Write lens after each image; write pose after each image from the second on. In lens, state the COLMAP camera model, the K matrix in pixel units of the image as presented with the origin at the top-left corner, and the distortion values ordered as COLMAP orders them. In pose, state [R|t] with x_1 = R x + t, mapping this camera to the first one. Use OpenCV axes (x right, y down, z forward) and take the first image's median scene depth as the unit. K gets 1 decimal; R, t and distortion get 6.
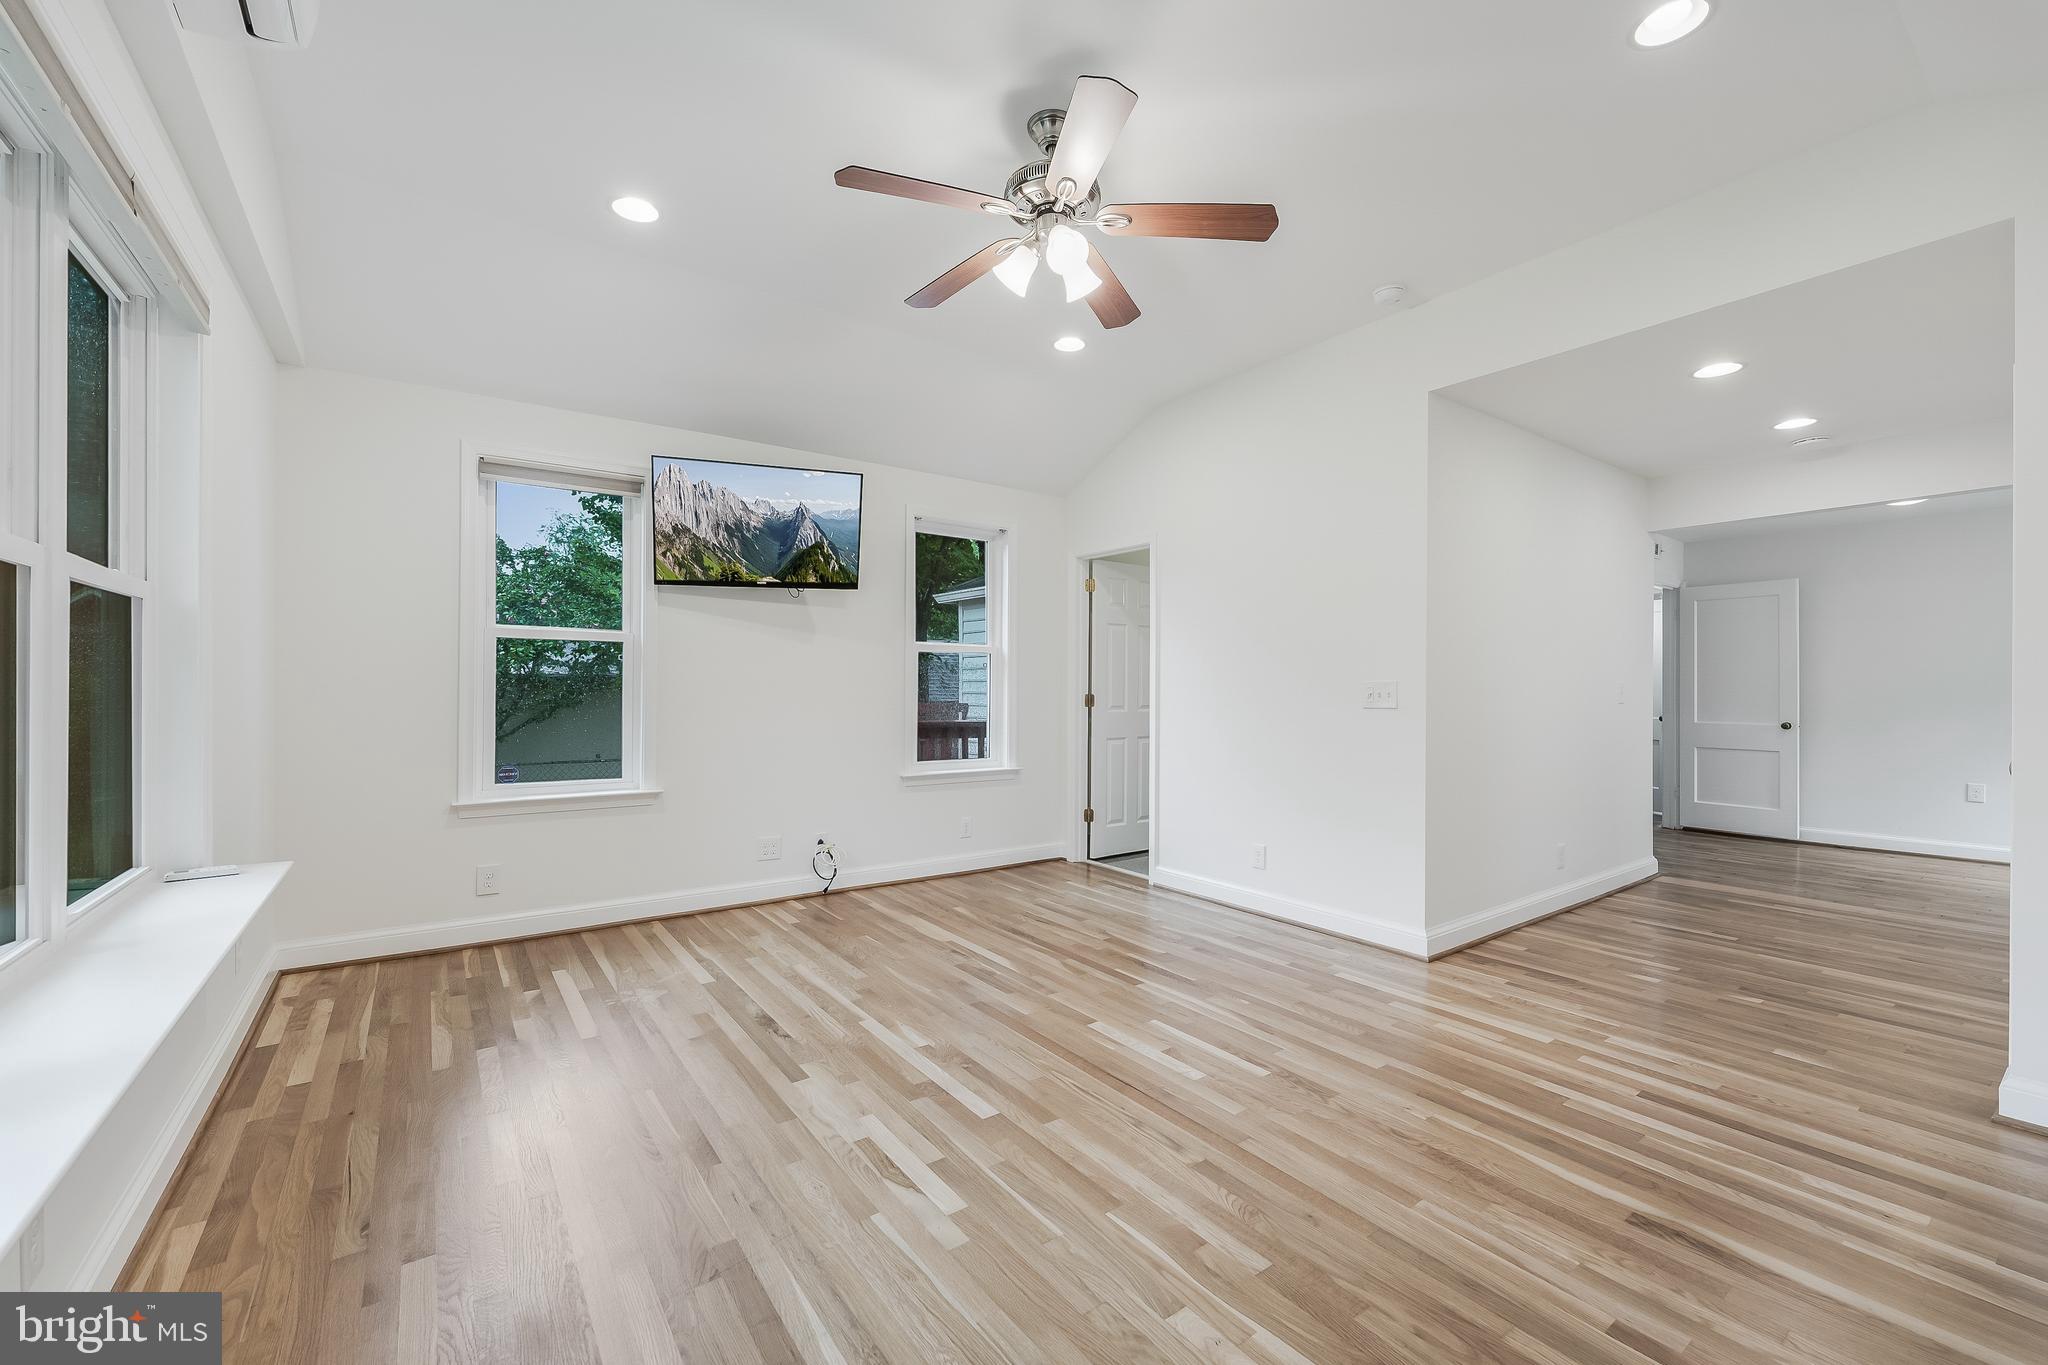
lens RADIAL K [[833.4, 0, 1034.1], [0, 833.4, 687.5], [0, 0, 1]] dist [-0.004830, 0.000618]
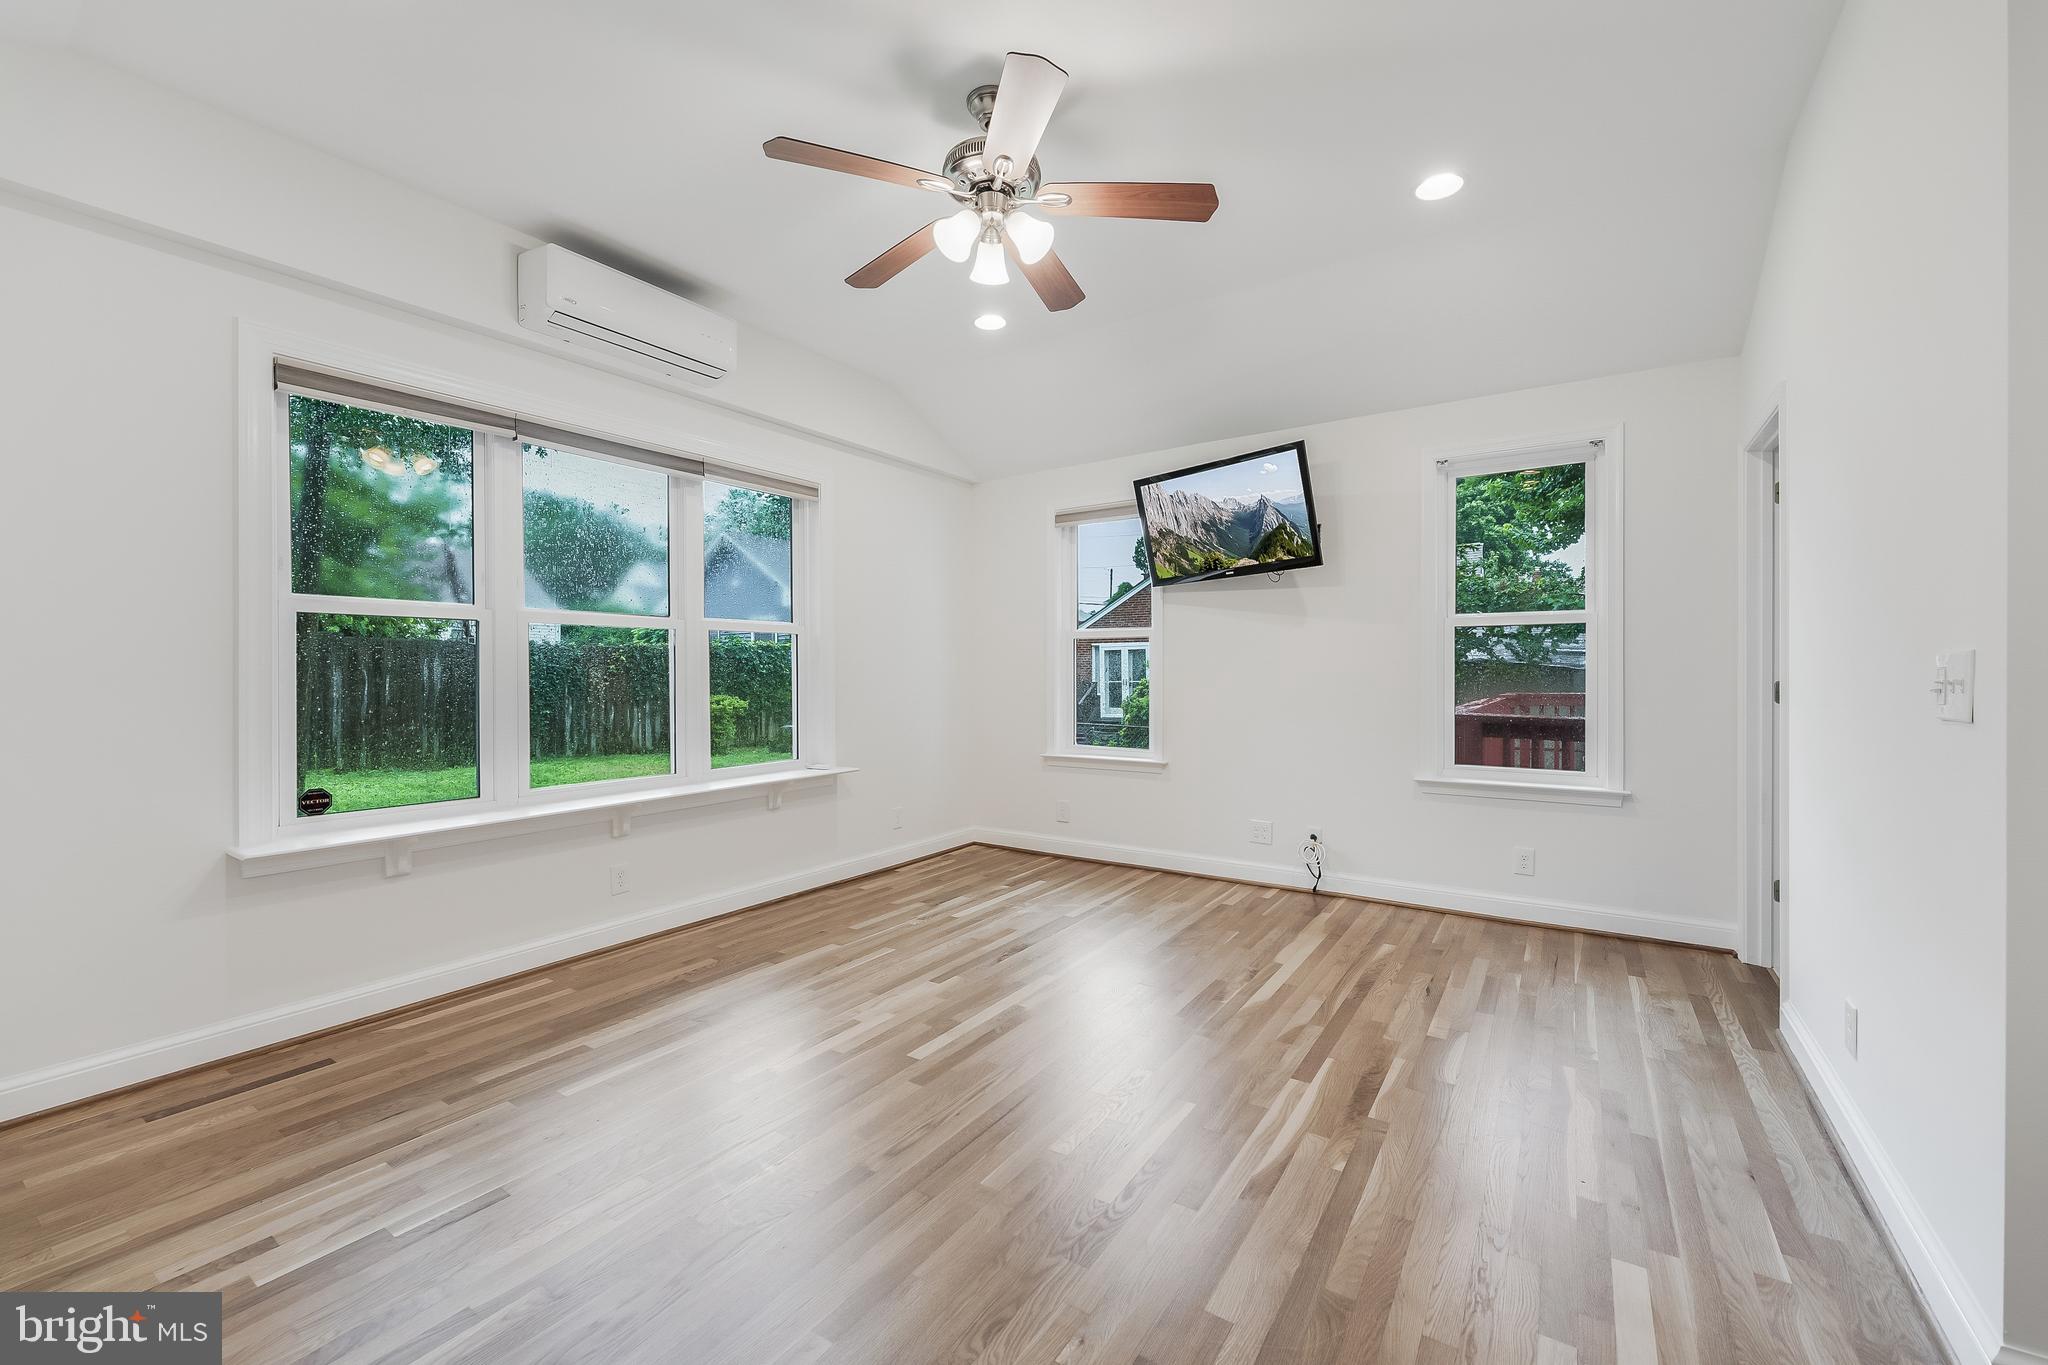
lens RADIAL K [[833.4, 0, 1028.5], [0, 833.4, 677.6], [0, 0, 1]] dist [-0.004830, 0.000618]
pose [[0.342784, 0.002179, -0.939412, 0.570992], [0.002498, 0.999992, 0.003231, 0.002463], [0.939411, -0.003454, 0.342776, 0.418992]]
